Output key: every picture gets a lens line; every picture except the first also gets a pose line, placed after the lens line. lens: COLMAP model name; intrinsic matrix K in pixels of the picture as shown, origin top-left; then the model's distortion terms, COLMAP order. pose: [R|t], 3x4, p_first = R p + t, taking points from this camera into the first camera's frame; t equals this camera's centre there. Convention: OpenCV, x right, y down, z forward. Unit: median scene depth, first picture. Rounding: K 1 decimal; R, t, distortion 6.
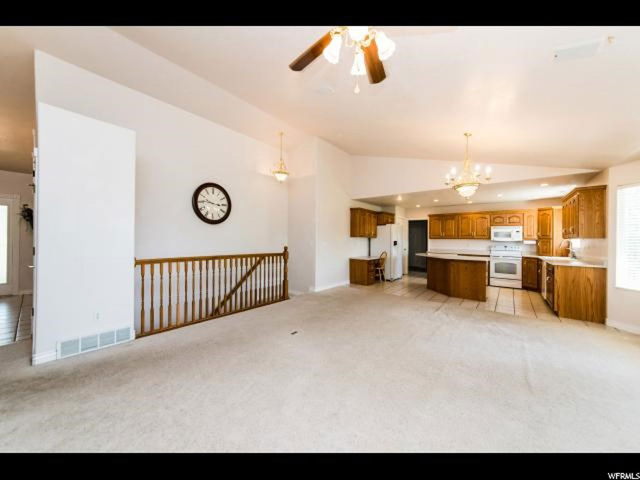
lens RADIAL K [[234.6, 0, 299.0], [0, 234.6, 233.6], [0, 0, 1]] dist [-0.022277, -0.000035]
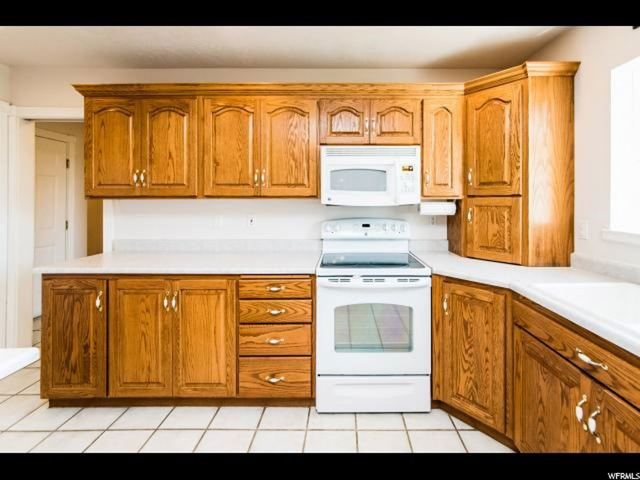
lens RADIAL K [[263.5, 0, 332.8], [0, 263.5, 199.4], [0, 0, 1]] dist [-0.012382, -0.000252]
pose [[0.740036, -0.006579, 0.672535, 0.692169], [-0.000147, 0.999951, 0.009943, 0.022393], [-0.672567, -0.007457, 0.739999, 0.836072]]
